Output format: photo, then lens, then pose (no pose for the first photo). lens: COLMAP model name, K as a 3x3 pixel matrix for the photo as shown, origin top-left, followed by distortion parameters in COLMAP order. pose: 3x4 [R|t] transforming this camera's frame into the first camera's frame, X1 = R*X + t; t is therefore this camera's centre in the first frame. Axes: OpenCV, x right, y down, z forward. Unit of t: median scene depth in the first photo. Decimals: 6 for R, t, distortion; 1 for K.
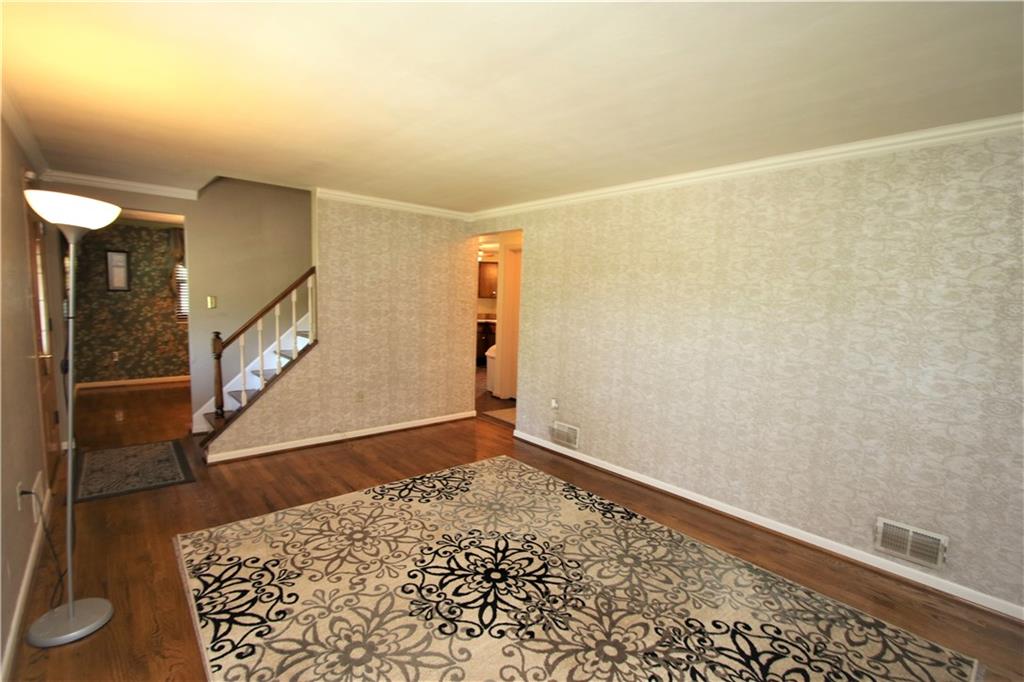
lens RADIAL K [[470.3, 0, 510.7], [0, 470.3, 348.6], [0, 0, 1]] dist [-0.018488, 0.000821]
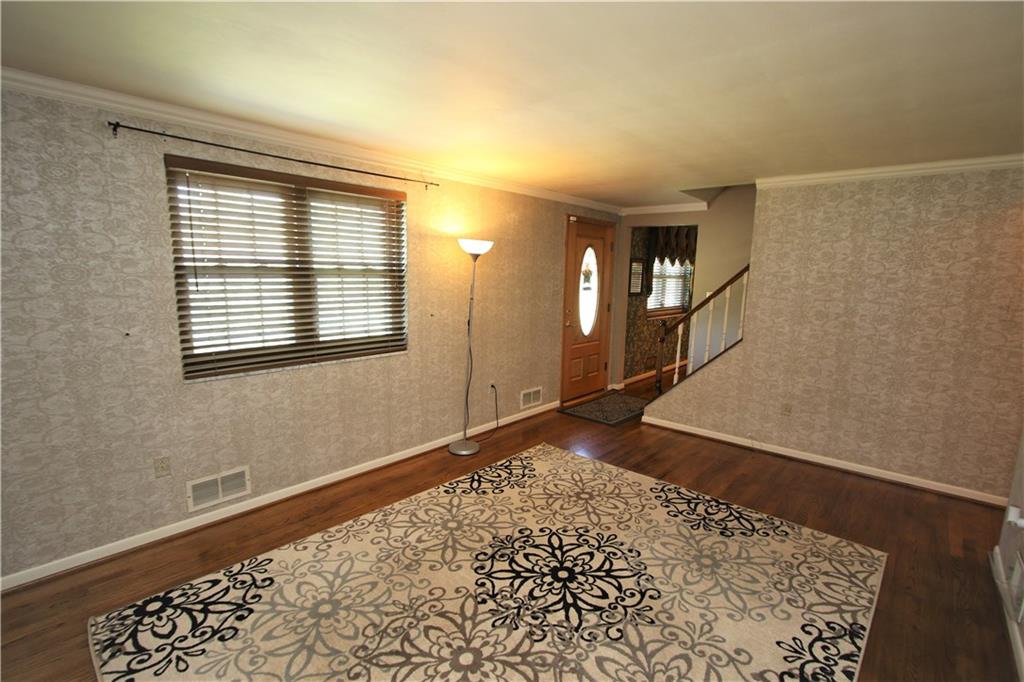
lens RADIAL K [[470.3, 0, 510.7], [0, 470.3, 348.6], [0, 0, 1]] dist [-0.018488, 0.000821]
pose [[0.127176, 0.129603, -0.983376, 0.763870], [-0.124692, 0.985650, 0.113776, -0.074119], [0.984011, 0.108150, 0.141512, 0.618281]]
